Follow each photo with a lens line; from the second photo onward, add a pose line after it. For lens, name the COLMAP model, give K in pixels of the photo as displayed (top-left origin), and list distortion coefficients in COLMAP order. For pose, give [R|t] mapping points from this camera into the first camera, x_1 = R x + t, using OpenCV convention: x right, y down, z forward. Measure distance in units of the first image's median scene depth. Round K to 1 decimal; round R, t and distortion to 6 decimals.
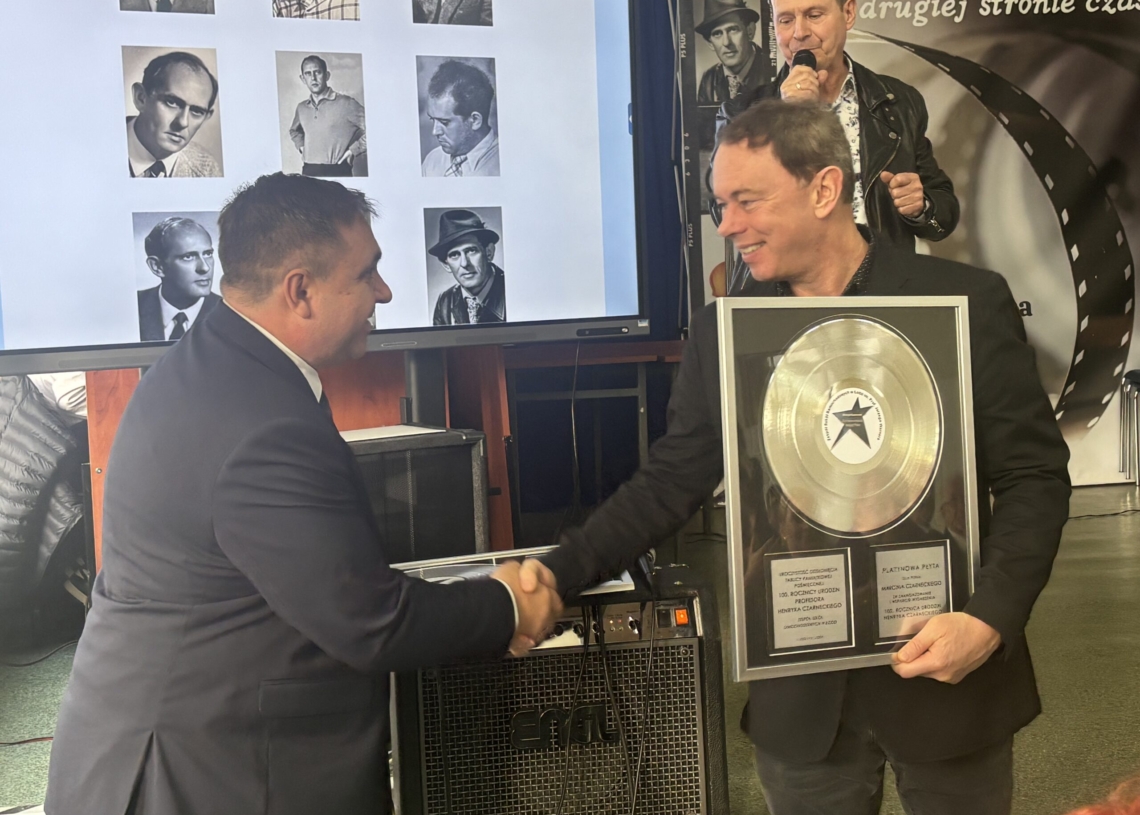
lens RADIAL K [[1672.3, 0, 569.4], [0, 1672.3, 413.4], [0, 0, 1]] dist [-0.043018, 0.000000]
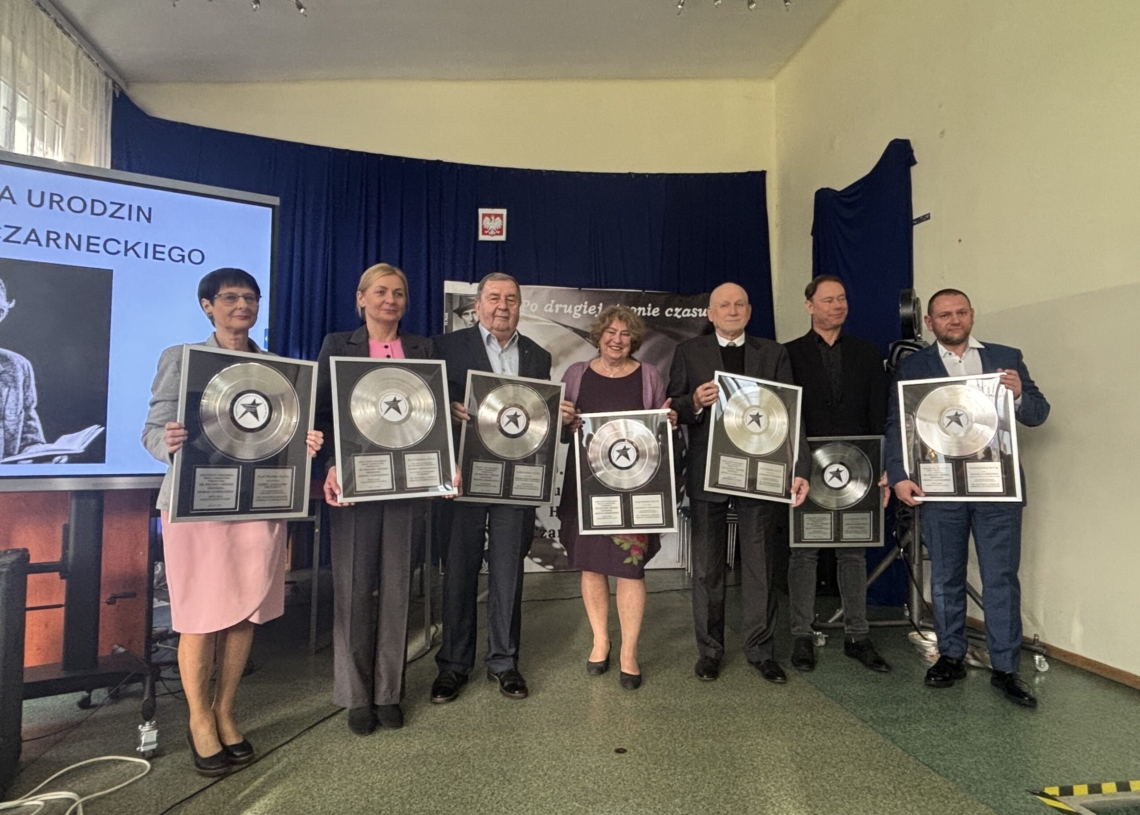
lens RADIAL K [[661.8, 0, 567.9], [0, 661.8, 414.0], [0, 0, 1]] dist [-0.018176, 0.001761]
pose [[0.997149, 0.057606, 0.048745, 0.169475], [-0.051586, 0.991810, -0.116845, -0.034996], [-0.055077, 0.113997, 0.991953, 0.263202]]
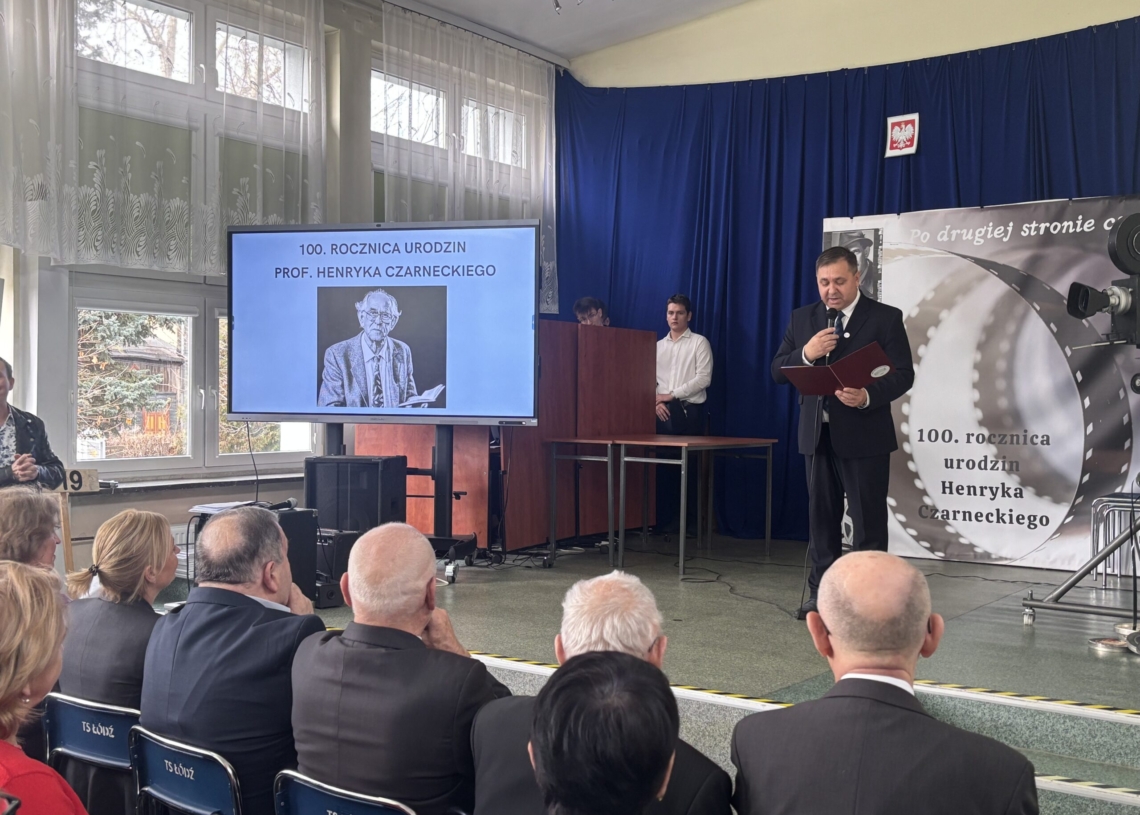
lens RADIAL K [[1250.3, 0, 567.2], [0, 1250.3, 398.1], [0, 0, 1]] dist [0.021716, 0.000000]
pose [[0.707559, 0.063754, -0.703772, 0.747642], [-0.103454, 0.994537, -0.013917, -0.041680], [0.699040, 0.082655, 0.710290, -0.046755]]
